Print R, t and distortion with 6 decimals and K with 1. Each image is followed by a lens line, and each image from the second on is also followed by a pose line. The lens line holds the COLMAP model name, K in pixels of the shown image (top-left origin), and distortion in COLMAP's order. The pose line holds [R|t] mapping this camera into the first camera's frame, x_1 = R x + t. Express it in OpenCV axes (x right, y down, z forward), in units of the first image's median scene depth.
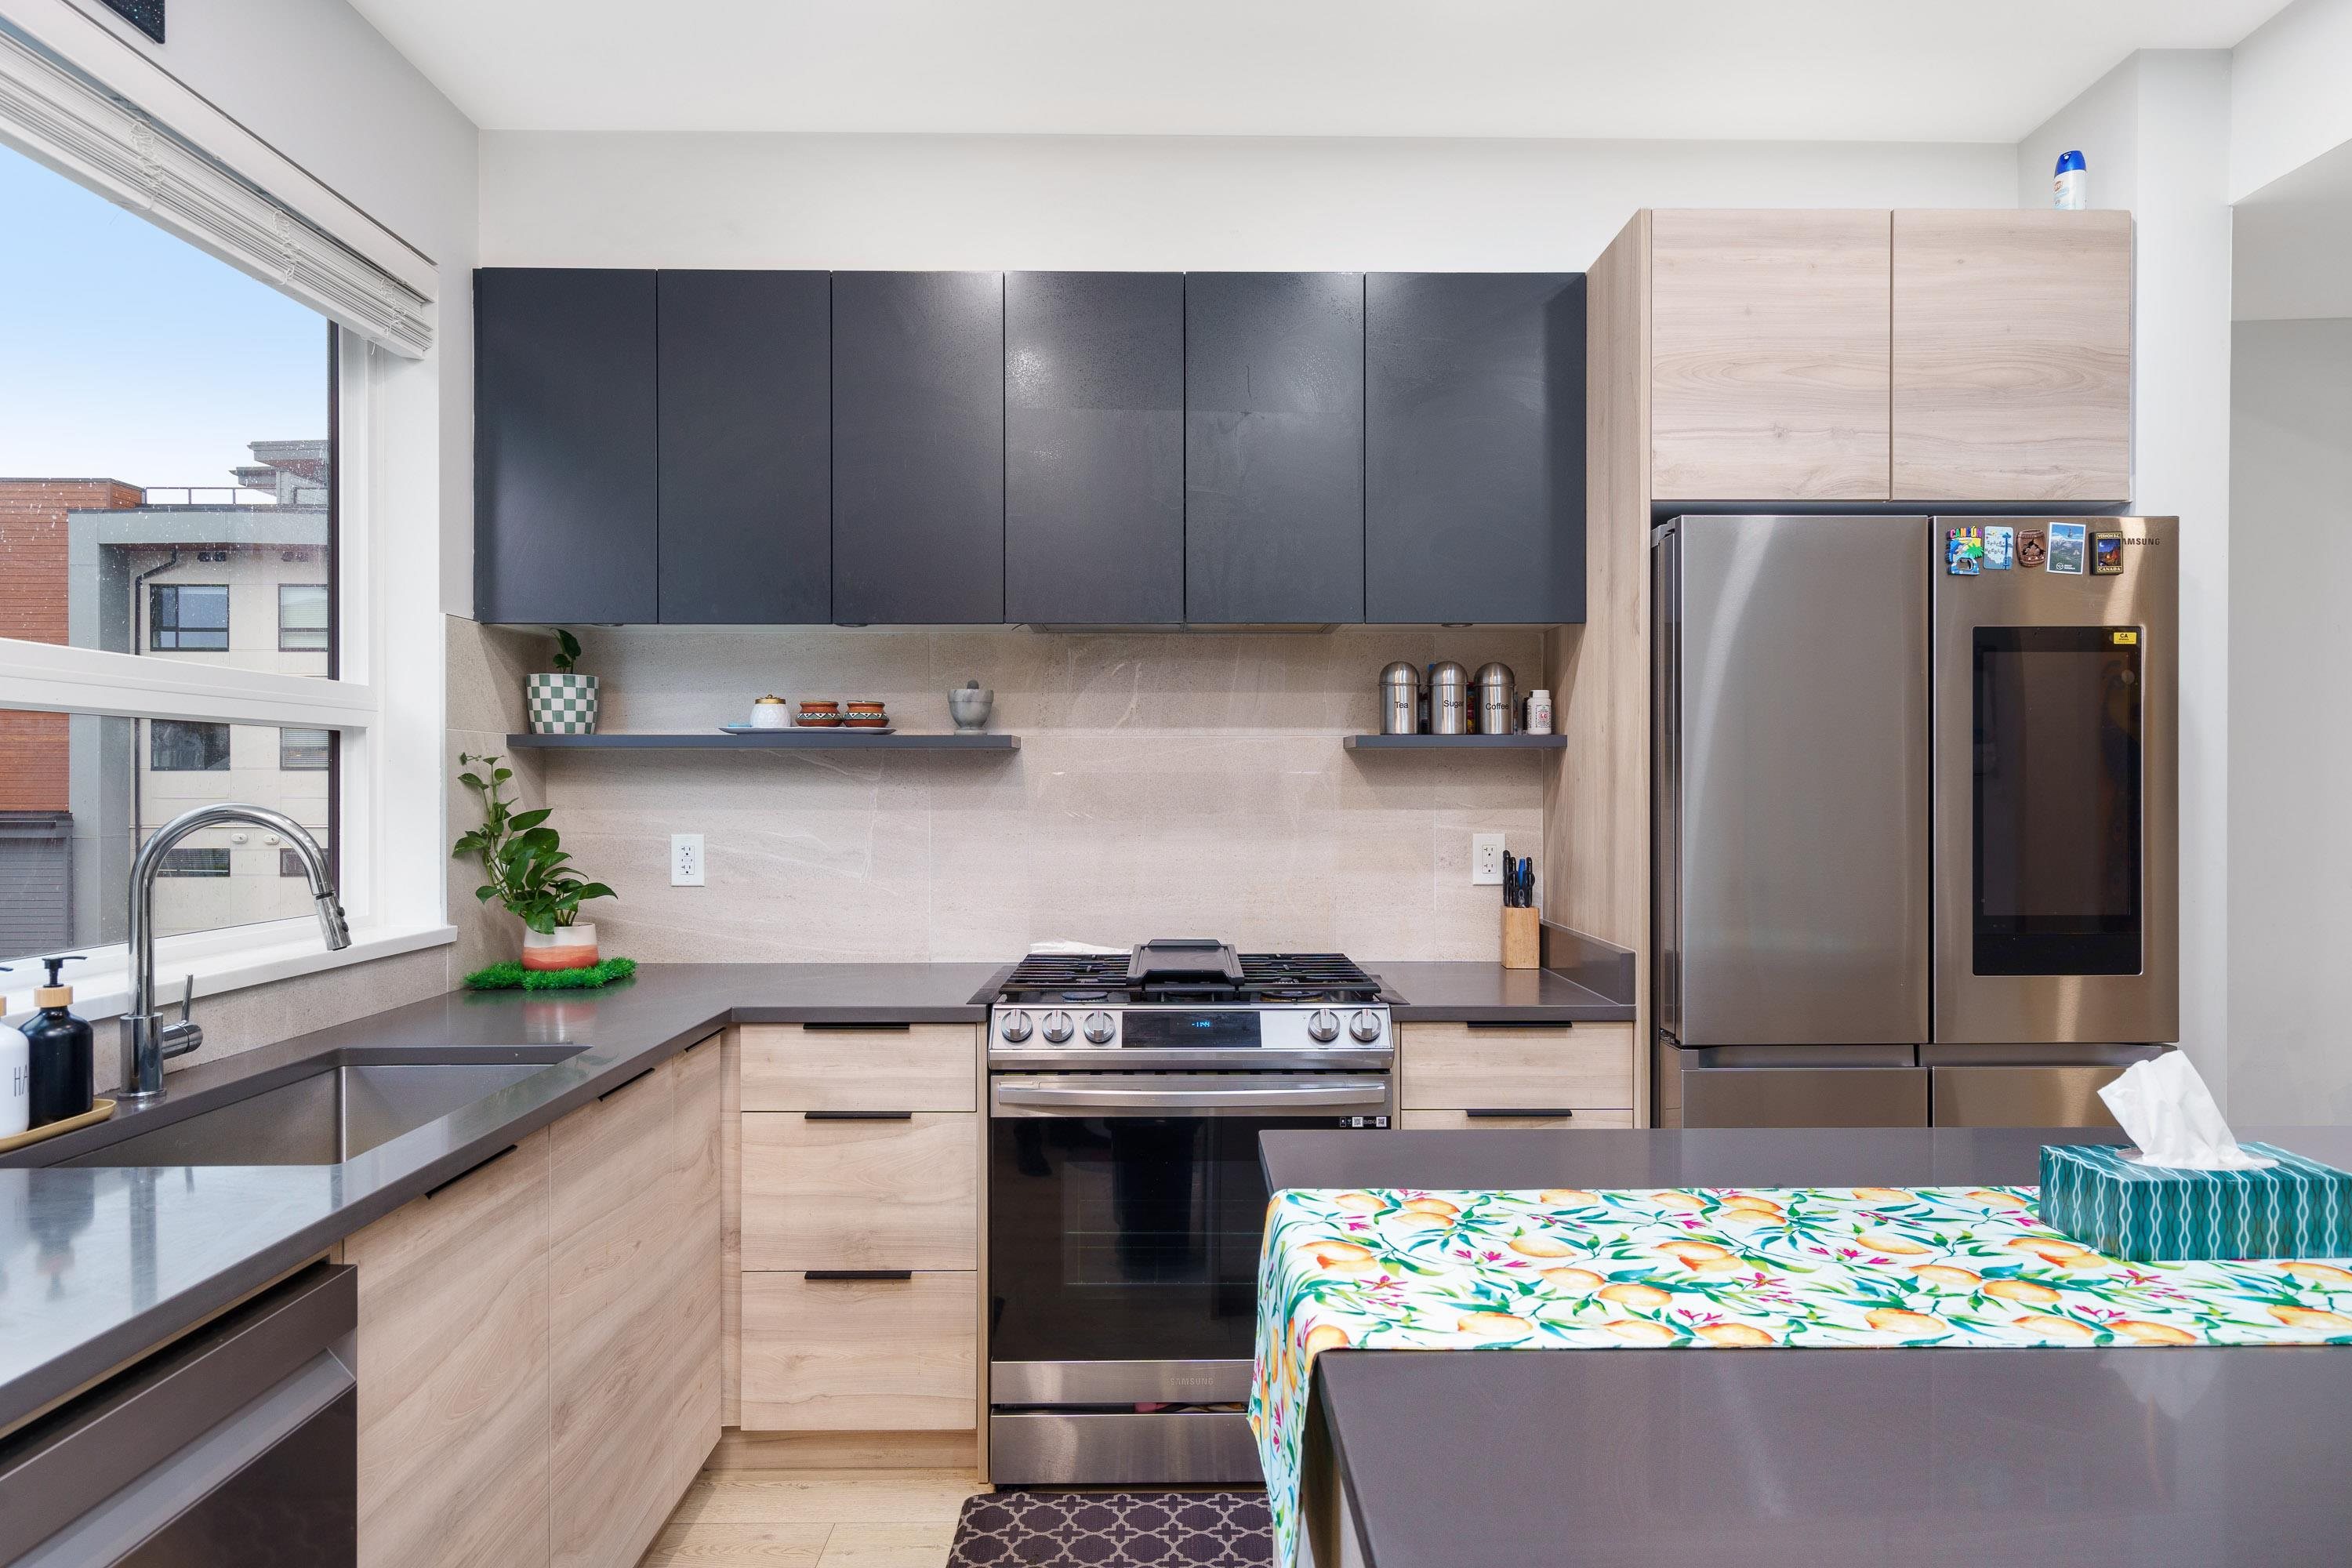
lens RADIAL K [[1351.5, 0, 1175.9], [0, 1351.5, 791.1], [0, 0, 1]] dist [0.006426, 0.000667]
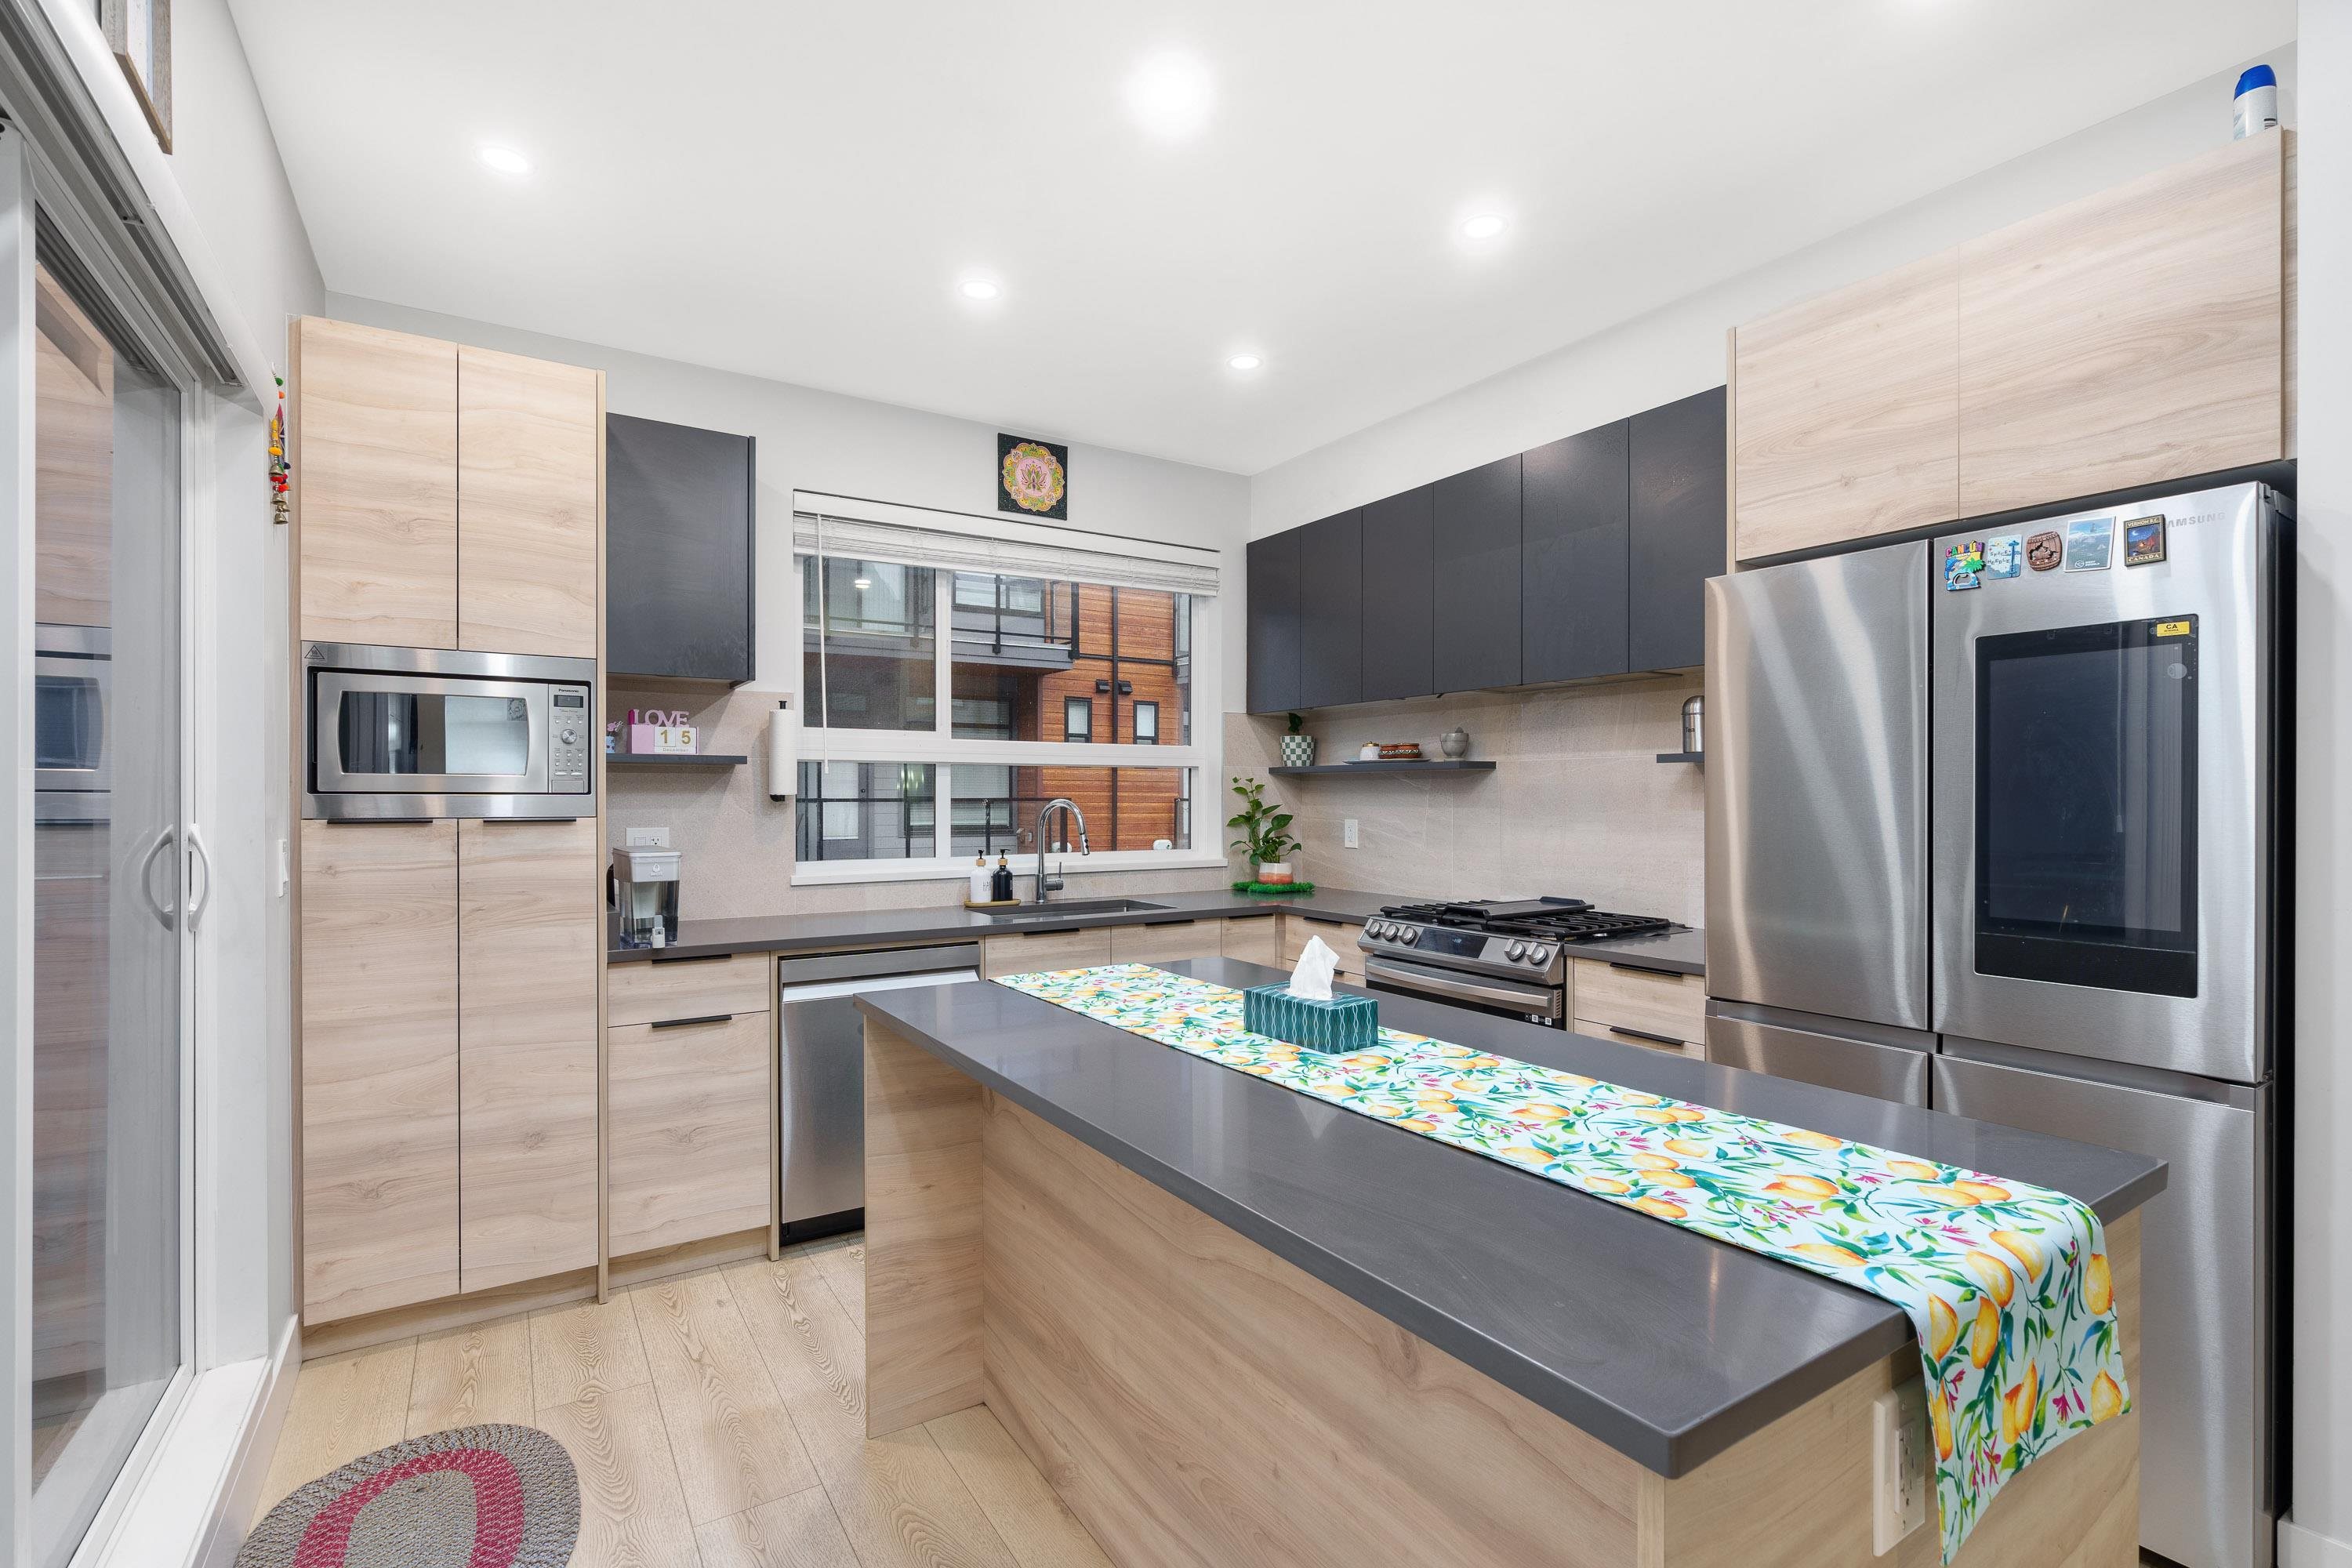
lens RADIAL K [[1073.8, 0, 1173.6], [0, 1073.8, 800.3], [0, 0, 1]] dist [-0.000351, 0.000621]
pose [[0.531834, 0.003896, -0.846840, 0.904710], [-0.002334, 0.999992, 0.003135, 0.002654], [0.846845, 0.000309, 0.531839, 0.036518]]
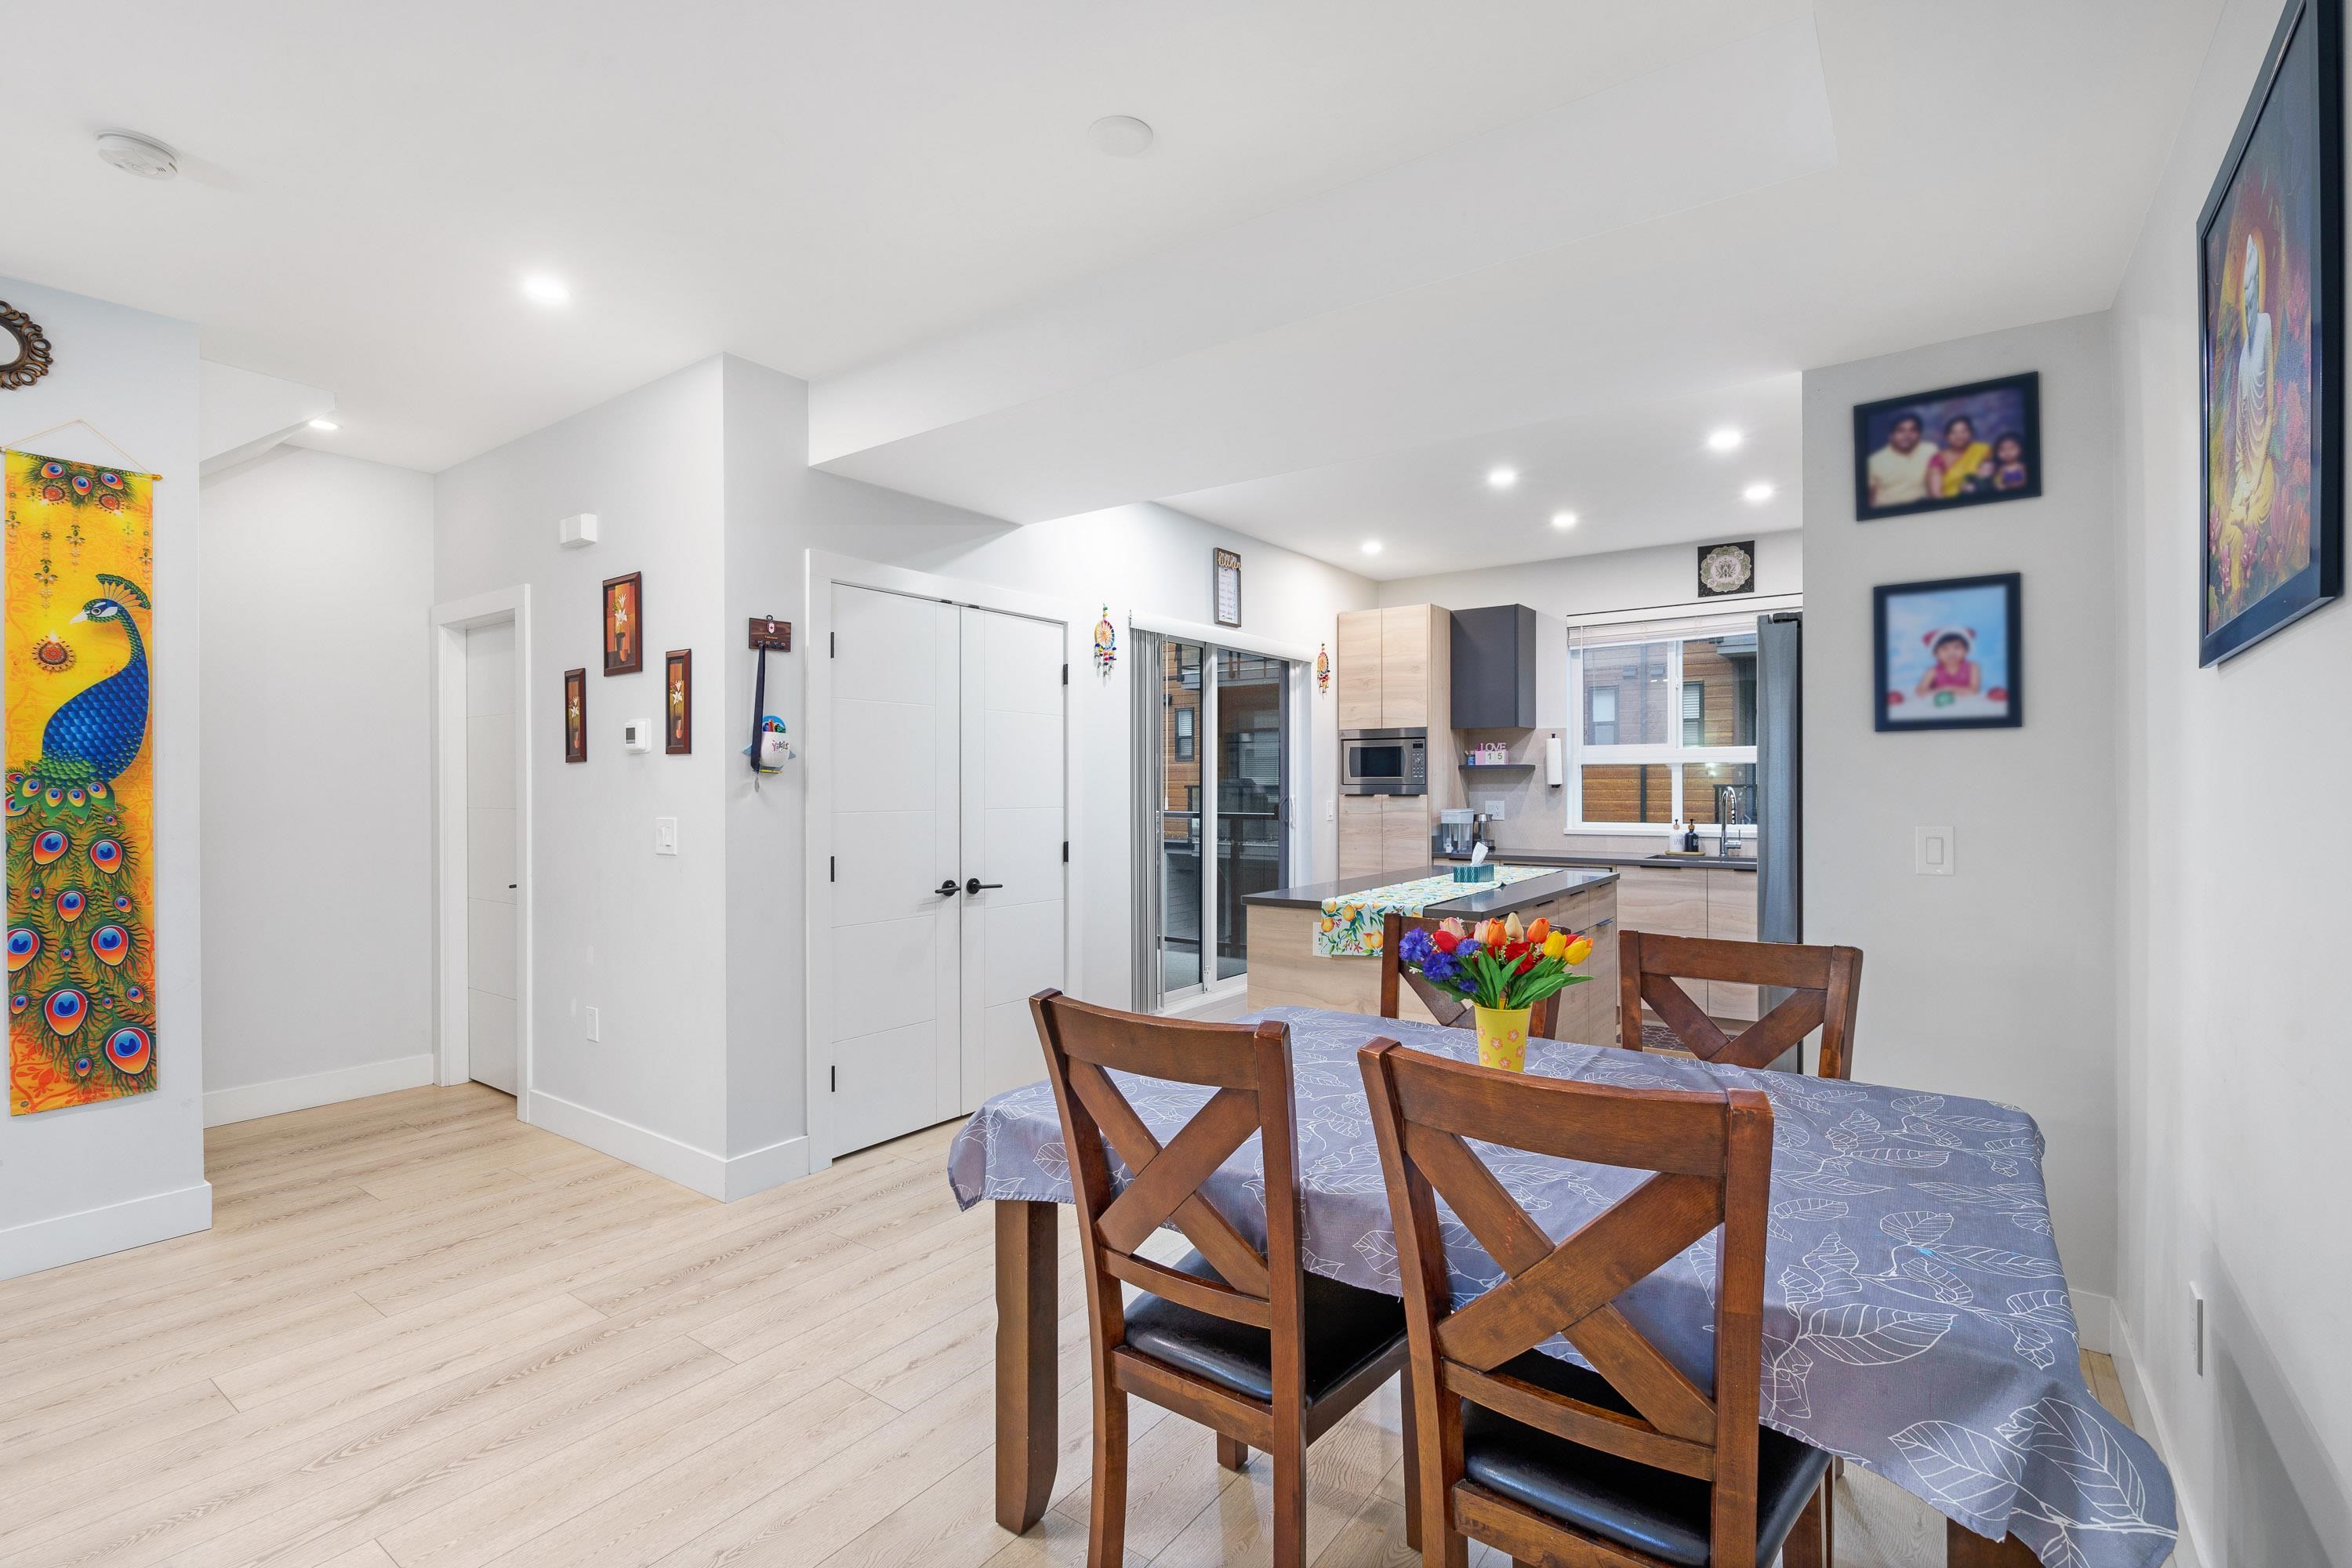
lens RADIAL K [[1073.8, 0, 1183.0], [0, 1073.8, 780.4], [0, 0, 1]] dist [-0.000351, 0.000621]
pose [[-0.591711, -0.001174, -0.806149, 3.423850], [0.002202, 0.999993, -0.003072, -0.009155], [0.806147, -0.003593, -0.591704, 2.468963]]
